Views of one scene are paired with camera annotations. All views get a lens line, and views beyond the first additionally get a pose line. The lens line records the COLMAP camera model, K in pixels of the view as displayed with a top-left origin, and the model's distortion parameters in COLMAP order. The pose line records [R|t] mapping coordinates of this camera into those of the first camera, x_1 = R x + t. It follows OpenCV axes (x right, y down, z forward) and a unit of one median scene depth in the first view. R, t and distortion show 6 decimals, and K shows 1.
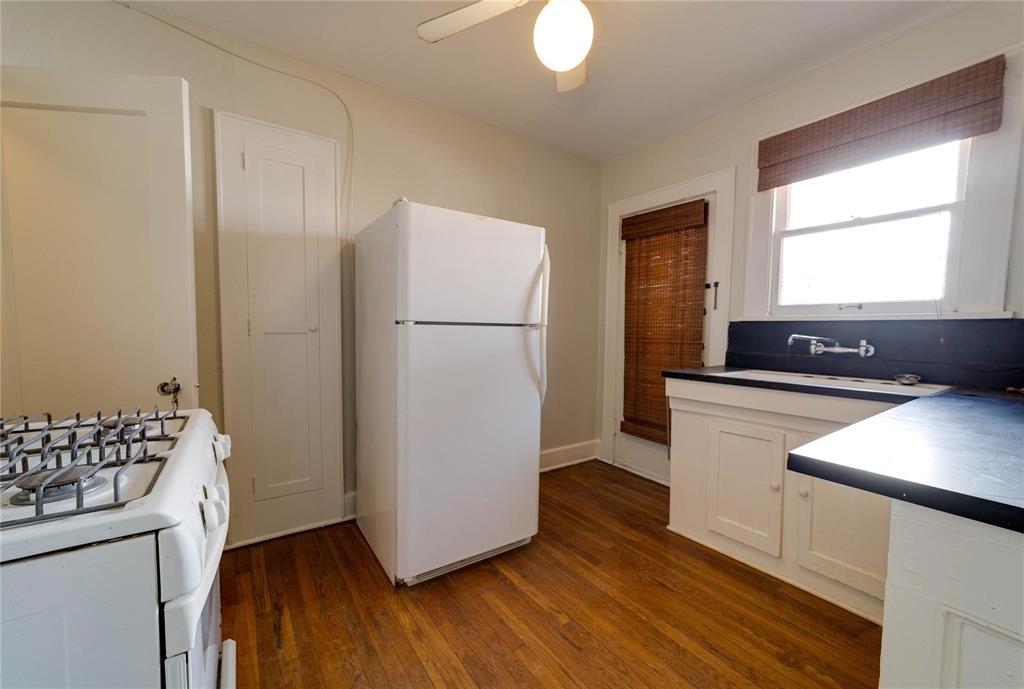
lens RADIAL K [[400.9, 0, 505.9], [0, 400.9, 348.1], [0, 0, 1]] dist [-0.004385, 0.002916]
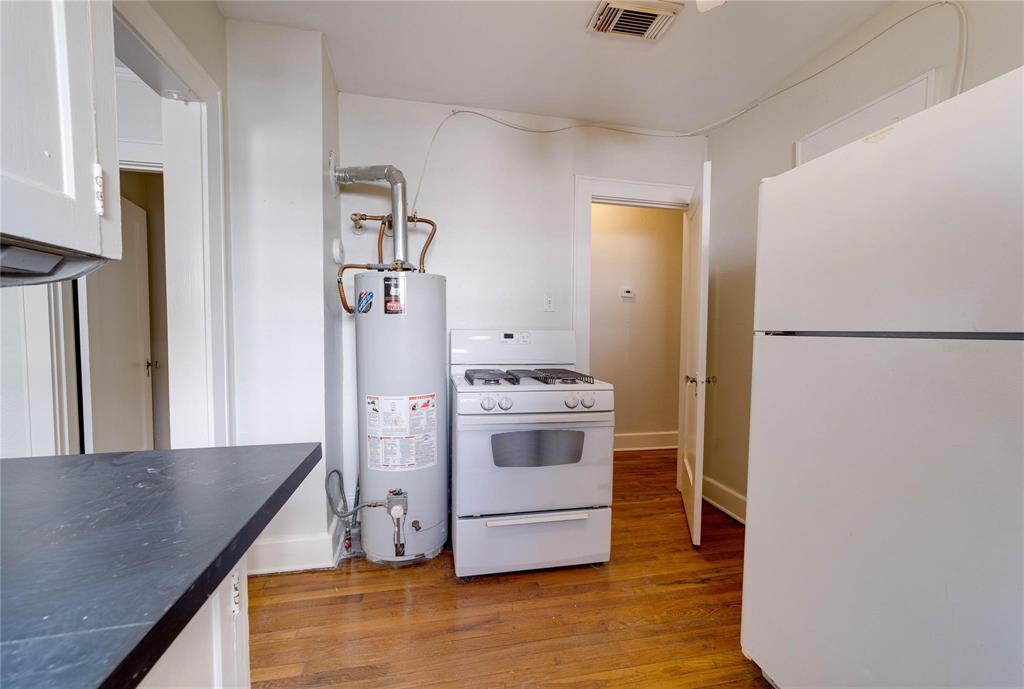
lens RADIAL K [[400.9, 0, 506.9], [0, 400.9, 347.6], [0, 0, 1]] dist [-0.004385, 0.002916]
pose [[-0.393320, 0.018657, -0.919212, 0.511698], [-0.061784, 0.996998, 0.046673, -0.030859], [0.917323, 0.075150, -0.390987, 0.634218]]
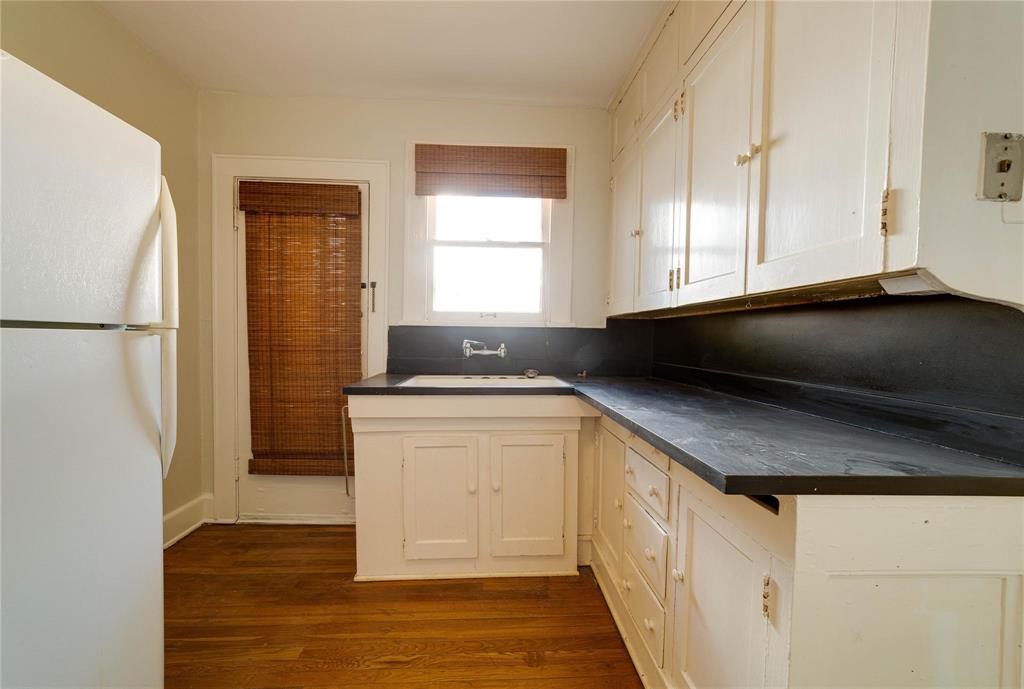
lens RADIAL K [[400.9, 0, 506.2], [0, 400.9, 350.0], [0, 0, 1]] dist [-0.004385, 0.002916]
pose [[0.534535, -0.033789, 0.844471, -0.101433], [0.036627, 0.999188, 0.016796, -0.017313], [-0.844353, 0.021953, 0.535338, 0.301137]]
